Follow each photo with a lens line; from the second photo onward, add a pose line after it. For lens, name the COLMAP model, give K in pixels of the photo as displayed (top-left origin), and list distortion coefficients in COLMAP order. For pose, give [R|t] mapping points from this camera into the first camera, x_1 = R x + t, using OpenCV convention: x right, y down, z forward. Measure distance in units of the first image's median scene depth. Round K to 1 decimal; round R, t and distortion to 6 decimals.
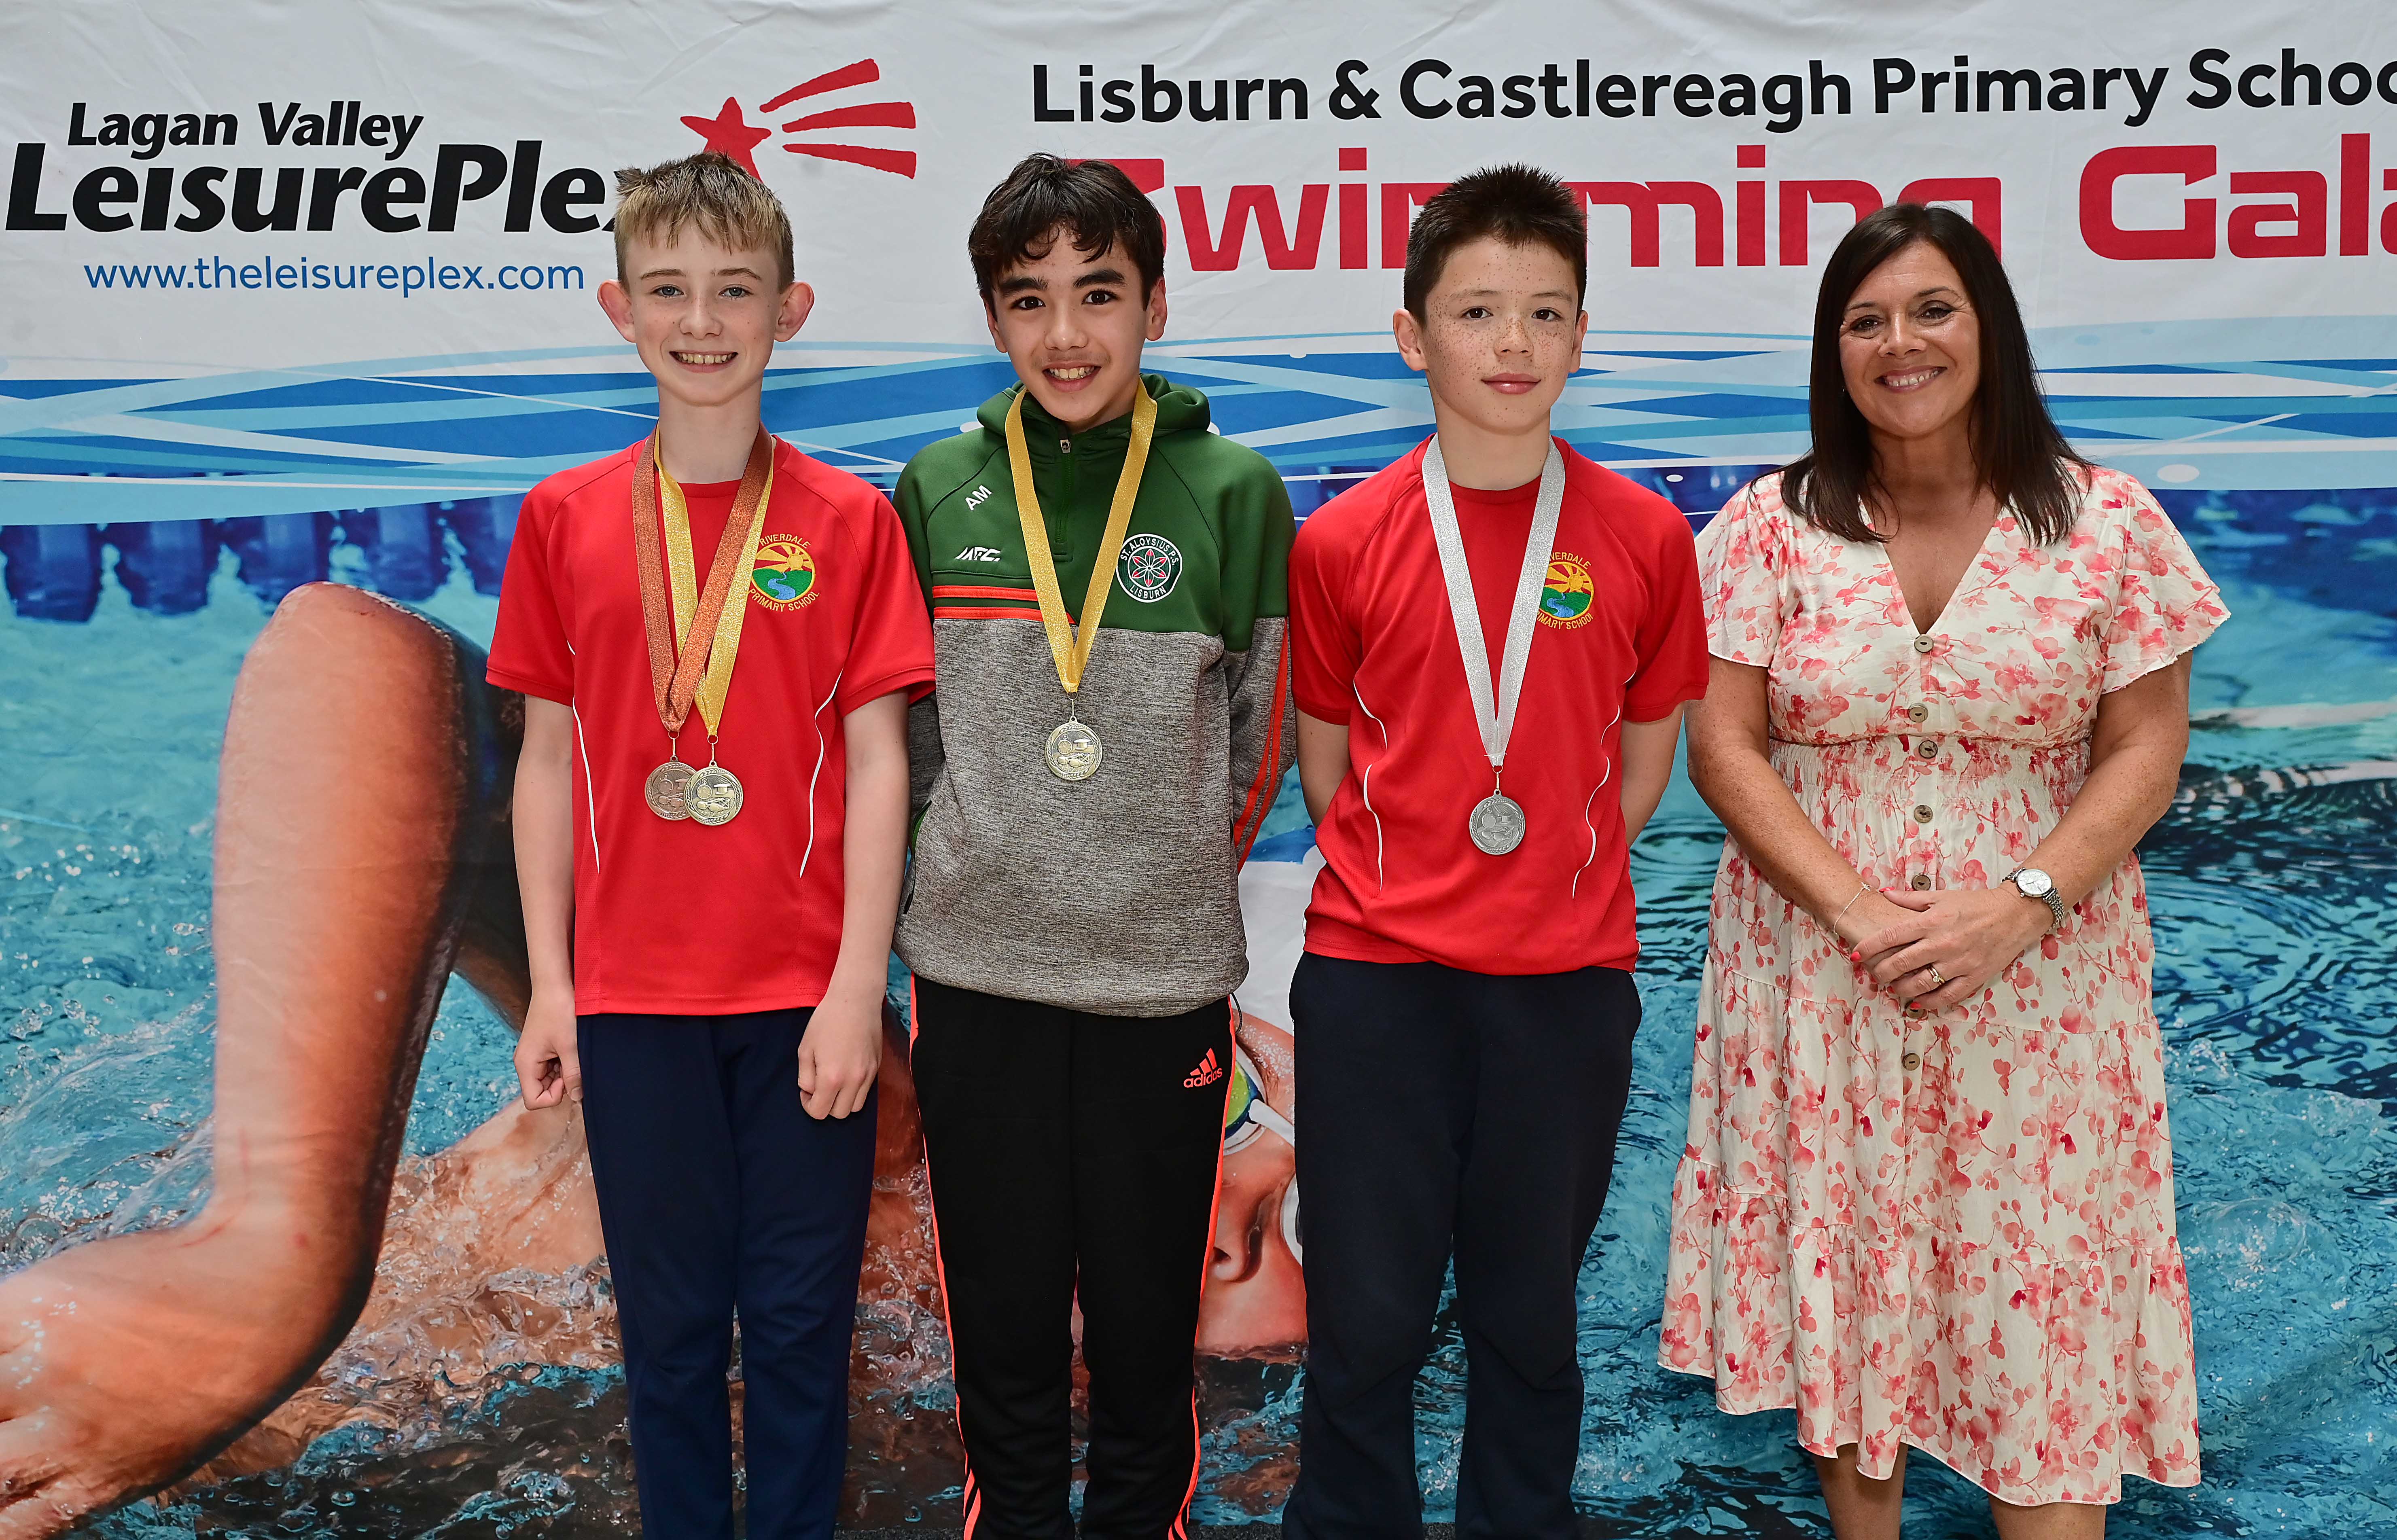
lens RADIAL K [[2327.5, 0, 1202.9], [0, 2327.5, 695.9], [0, 0, 1]] dist [0.017507, -0.010758]
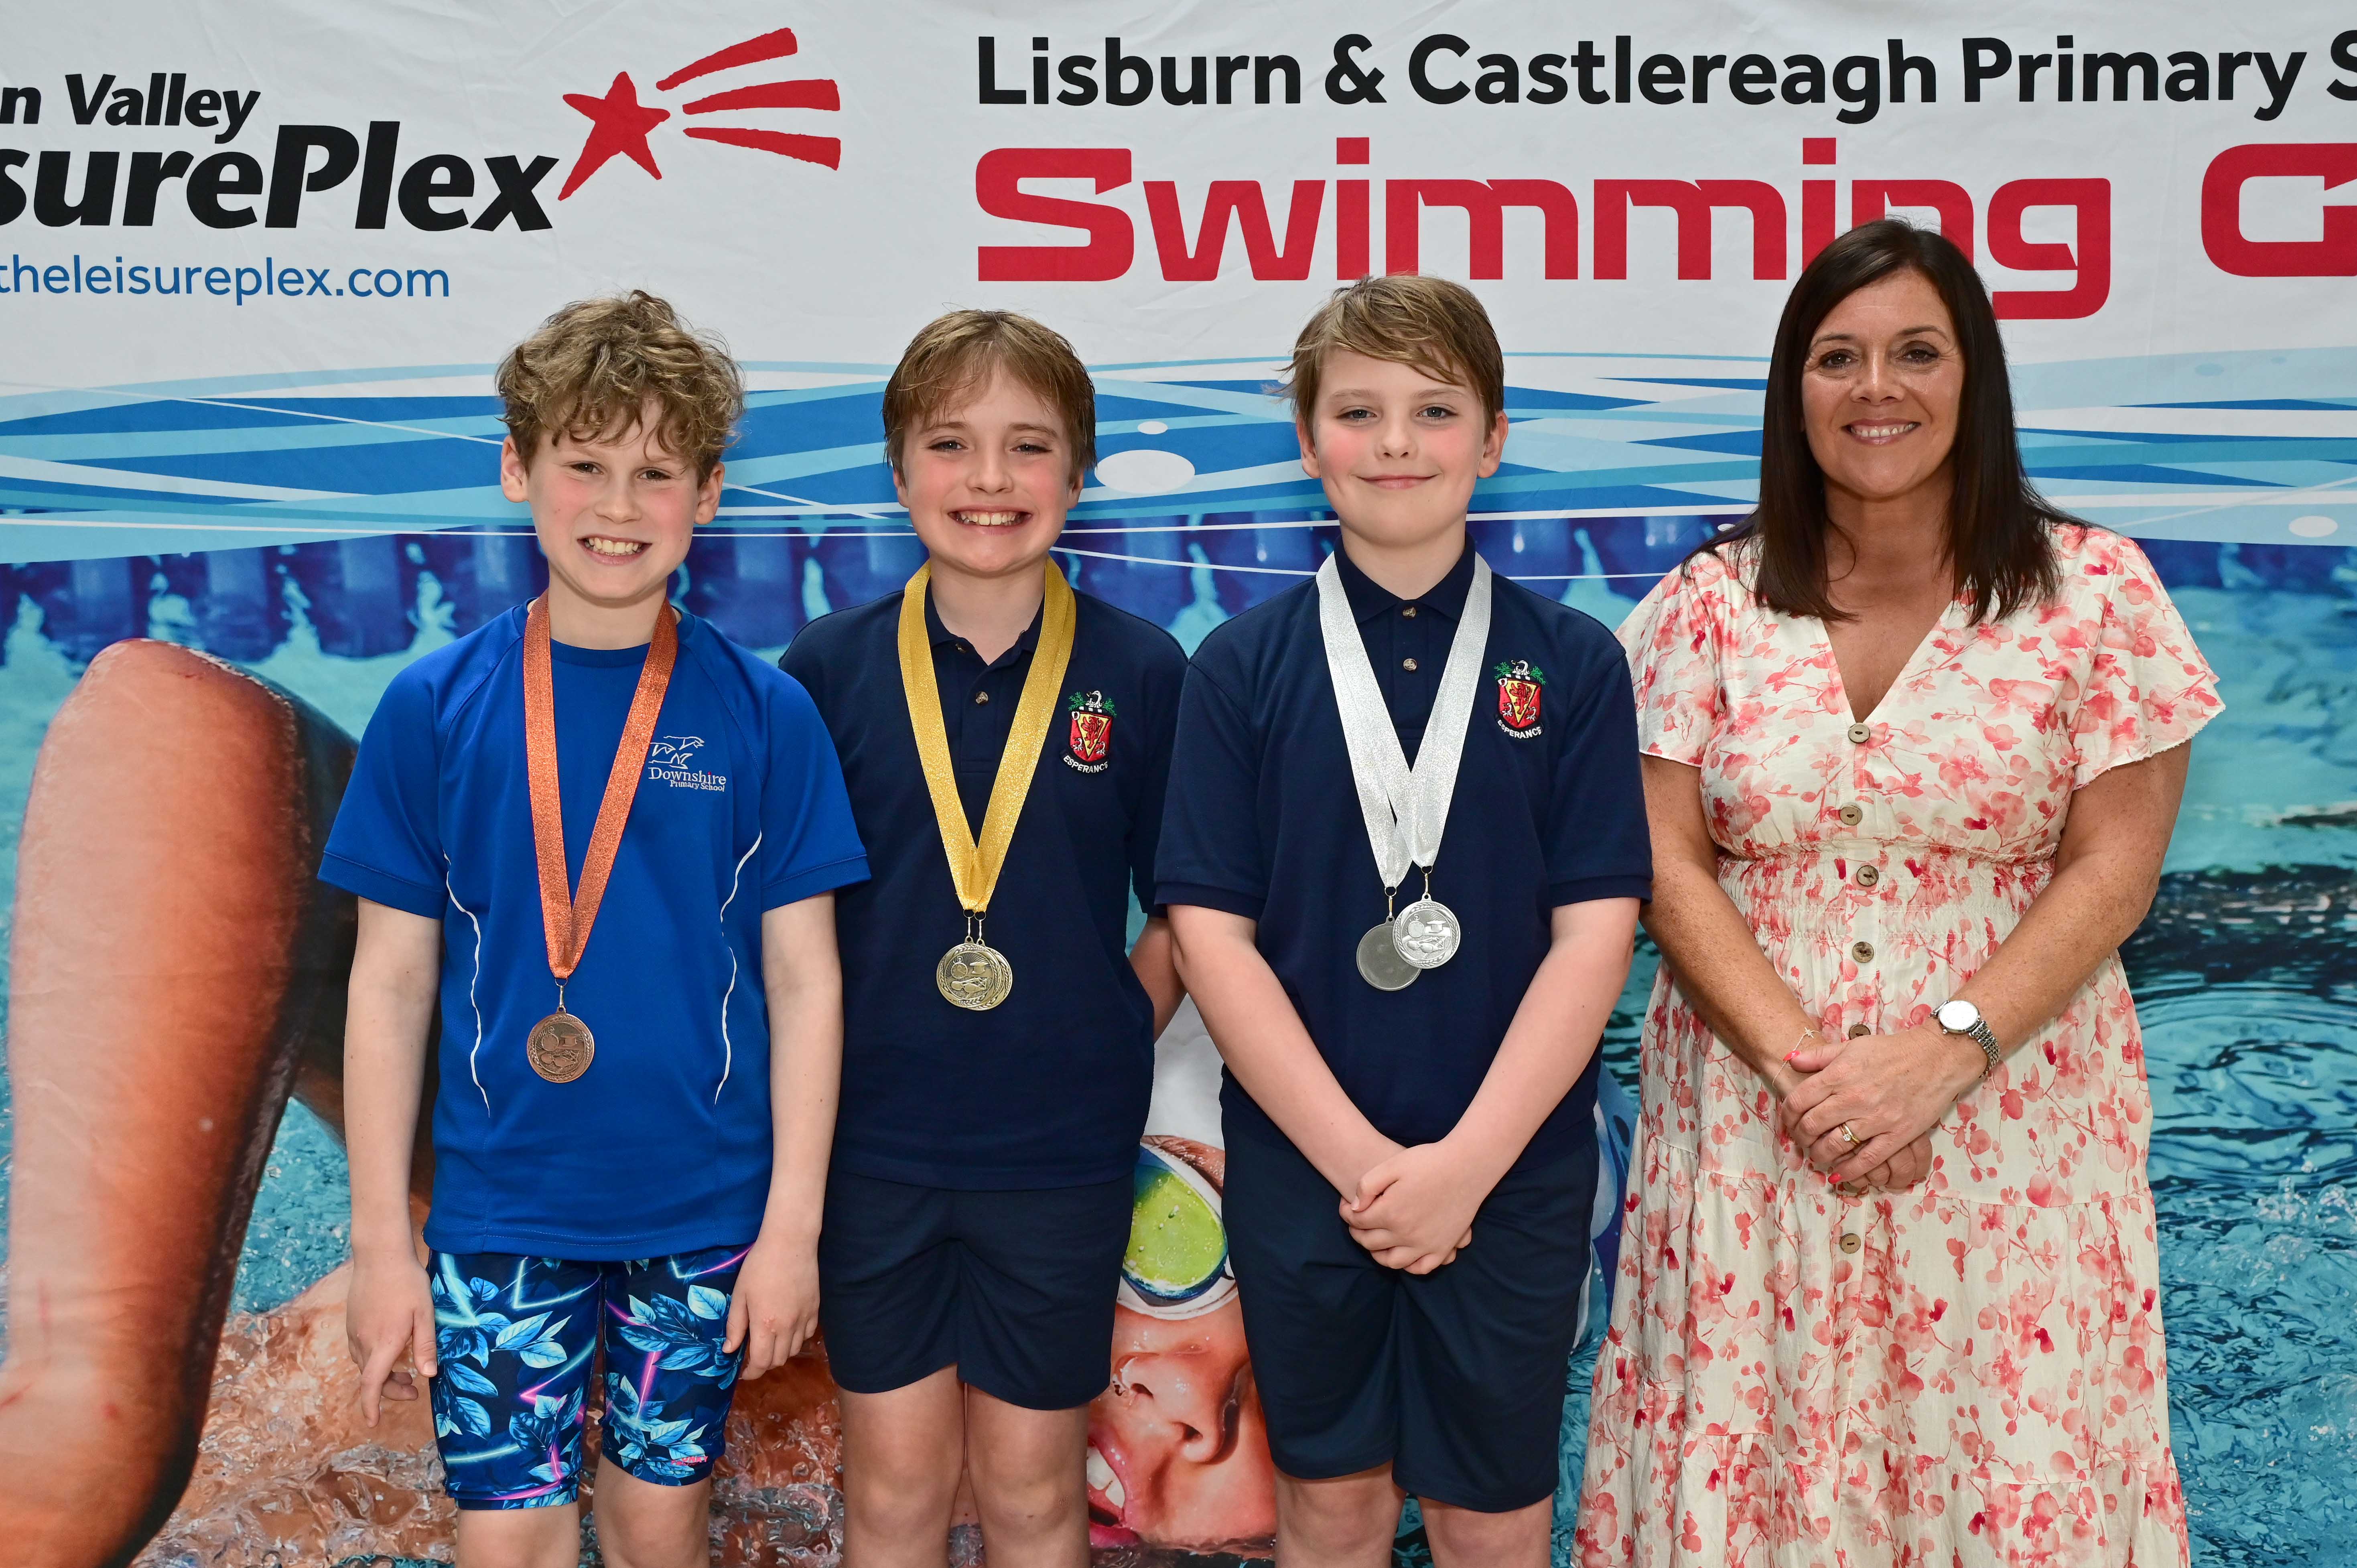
lens RADIAL K [[2262.6, 0, 1178.5], [0, 2262.6, 793.3], [0, 0, 1]] dist [0.005772, 0.009990]
pose [[0.999930, 0.006039, 0.010188, -0.006549], [-0.006118, 0.999951, 0.007740, -0.001178], [-0.010141, -0.007802, 0.999918, 0.169683]]
